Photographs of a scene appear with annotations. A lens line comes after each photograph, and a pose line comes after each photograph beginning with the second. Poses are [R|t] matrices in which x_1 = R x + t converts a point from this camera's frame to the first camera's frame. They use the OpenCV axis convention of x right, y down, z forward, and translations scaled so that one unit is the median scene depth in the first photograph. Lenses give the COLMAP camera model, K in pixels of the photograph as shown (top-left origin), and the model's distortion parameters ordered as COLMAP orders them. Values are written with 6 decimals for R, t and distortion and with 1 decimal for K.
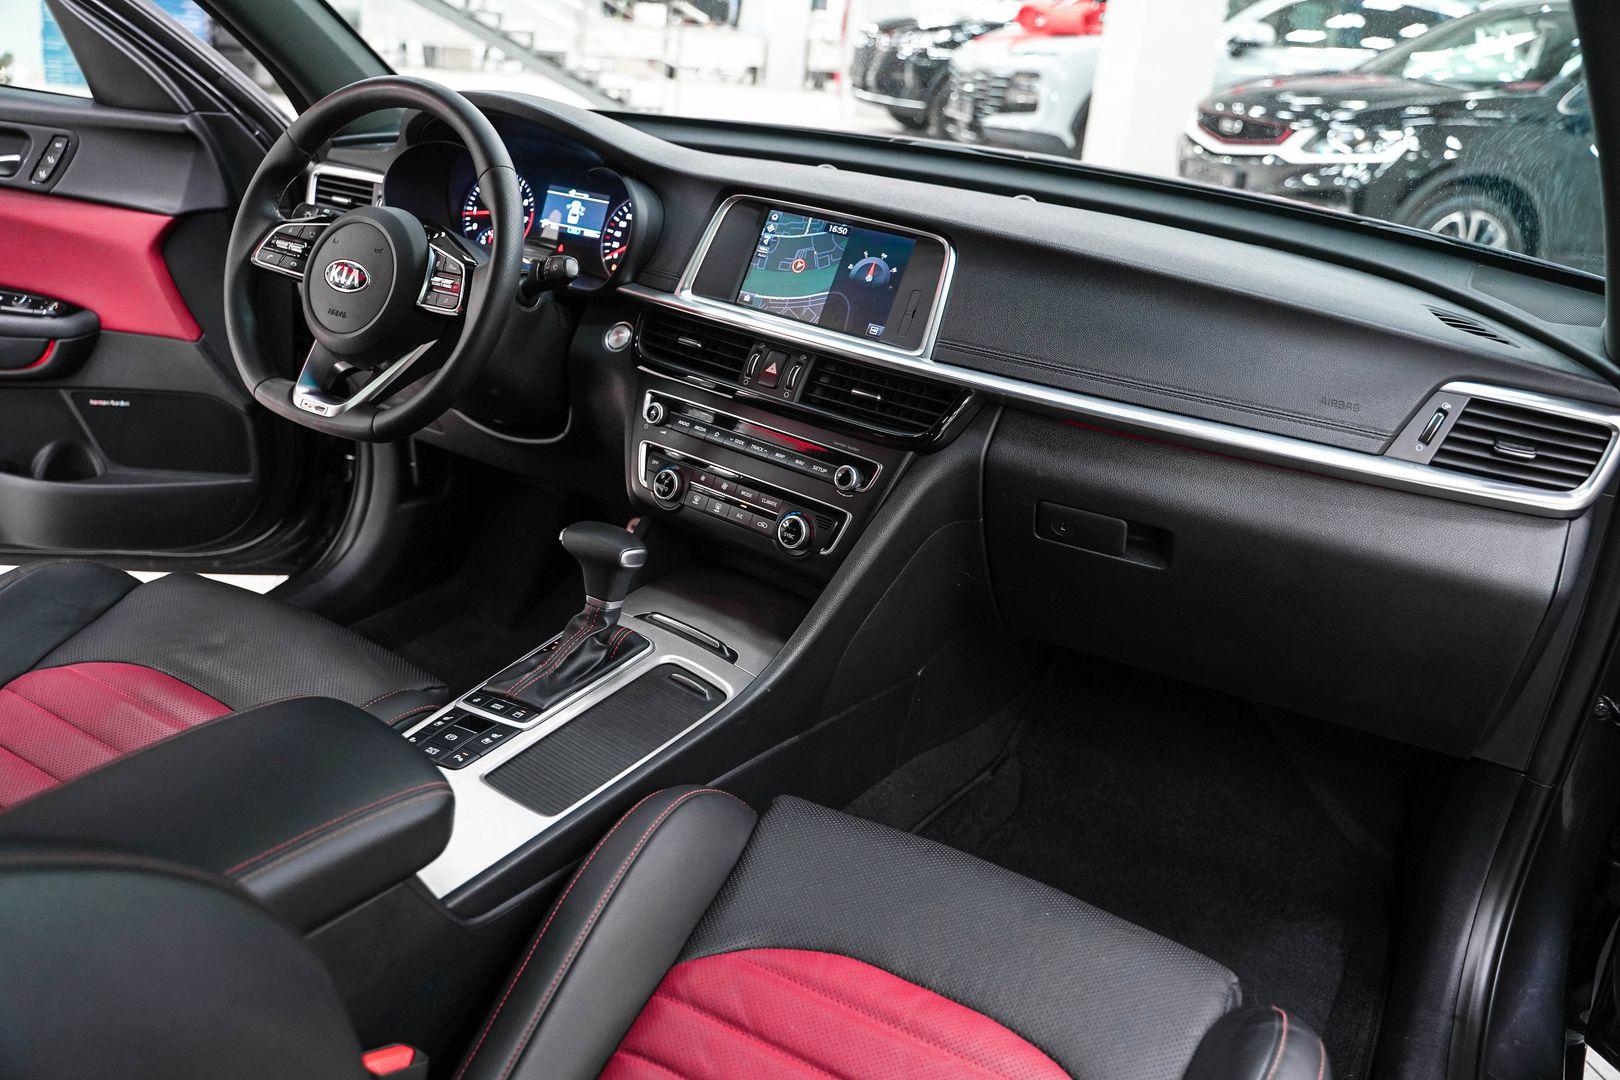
lens RADIAL K [[1304.1, 0, 810.0], [0, 1304.1, 540.0], [0, 0, 1]] dist [-0.120838, 0.087535]
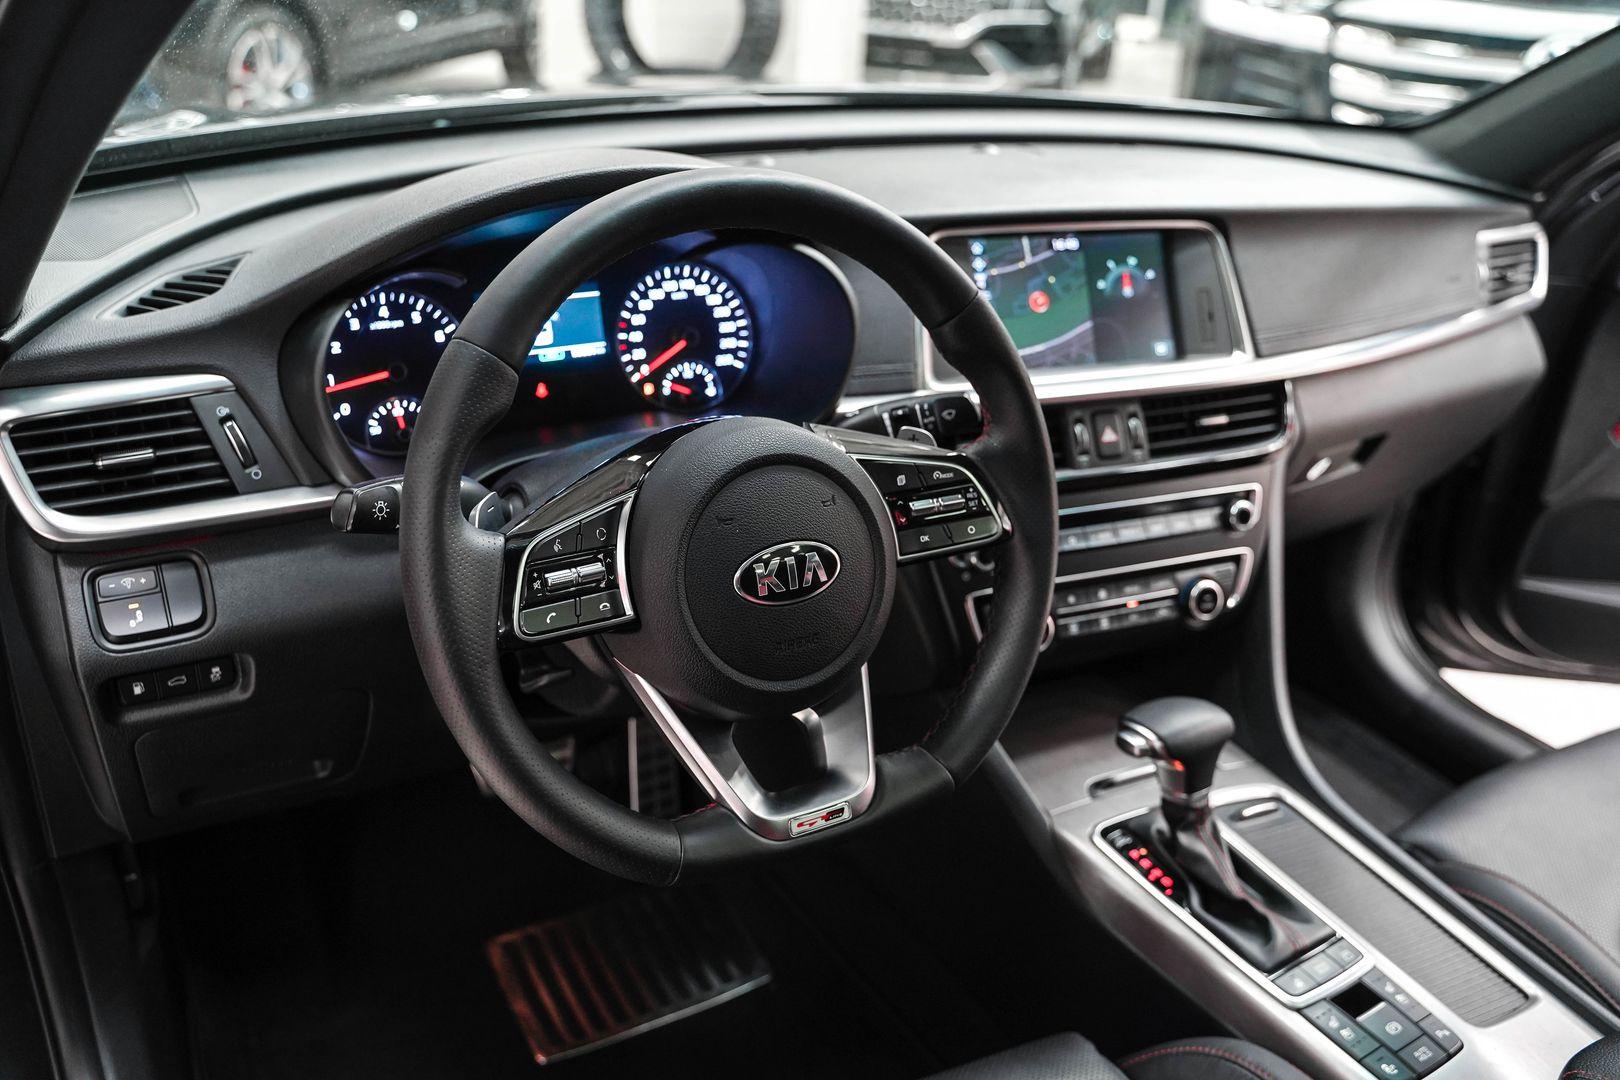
lens RADIAL K [[1324.1, 0, 810.0], [0, 1324.1, 540.0], [0, 0, 1]] dist [-0.126189, 0.092332]
pose [[0.504670, -0.431668, 0.747644, -0.709624], [0.324467, 0.897365, 0.299092, -0.353378], [-0.800018, 0.091643, 0.592935, 0.635881]]
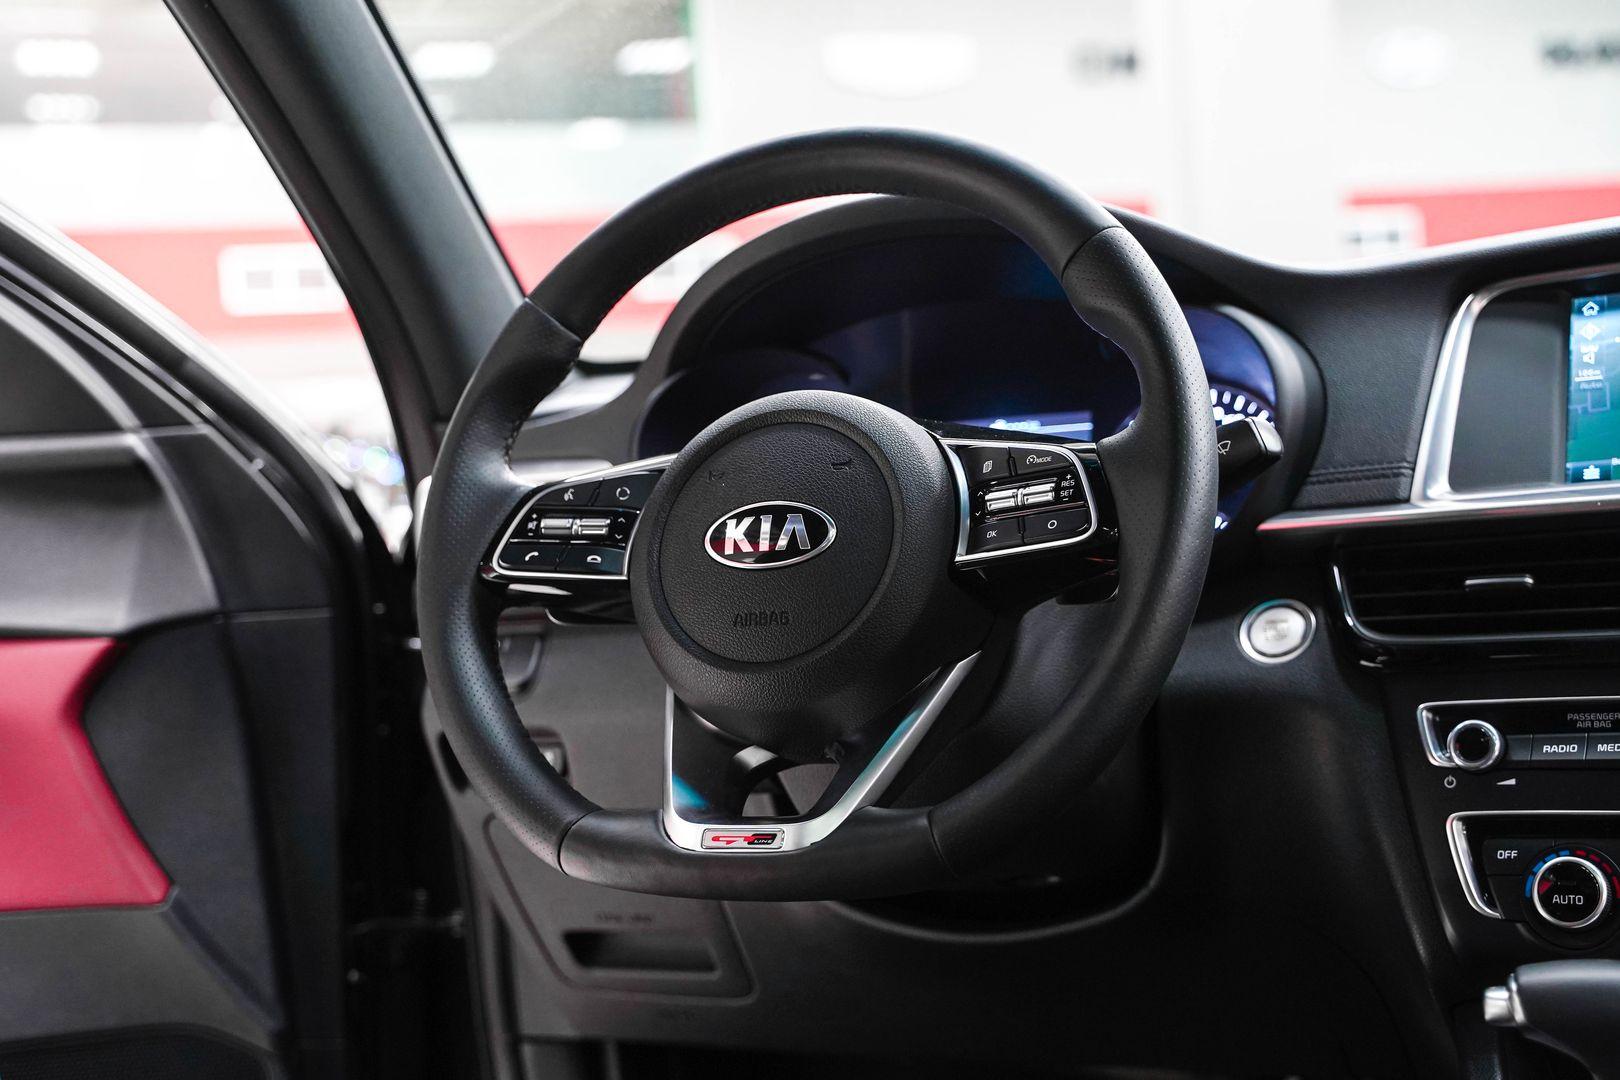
lens RADIAL K [[2094.3, 0, 787.8], [0, 2094.3, 532.1], [0, 0, 1]] dist [0.052098, 0.005622]
pose [[0.981853, -0.166843, 0.090158, -0.396662], [0.188566, 0.909519, -0.370429, 0.056866], [-0.020197, 0.380707, 0.924475, 0.316394]]
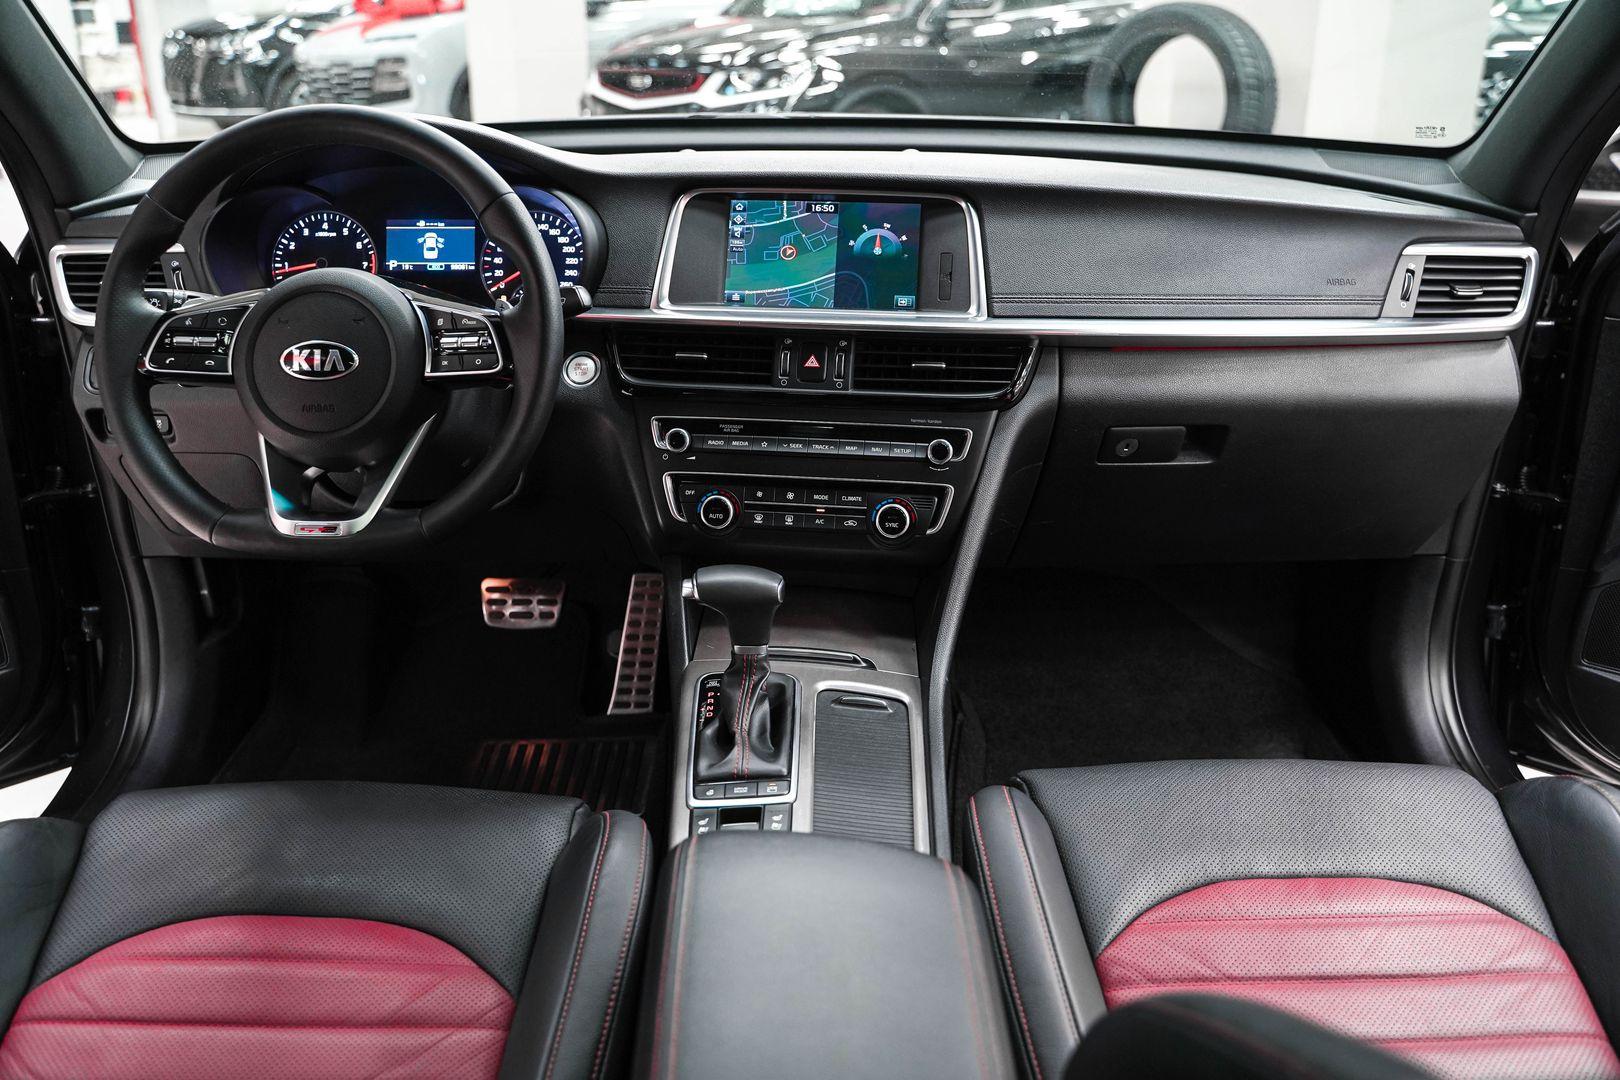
lens RADIAL K [[1304.1, 0, 810.0], [0, 1304.1, 540.0], [0, 0, 1]] dist [-0.120838, 0.087535]
pose [[0.862502, -0.267170, 0.429780, -0.444487], [0.258846, 0.962684, 0.078984, -0.077556], [-0.434844, 0.043123, 0.899473, 0.146630]]
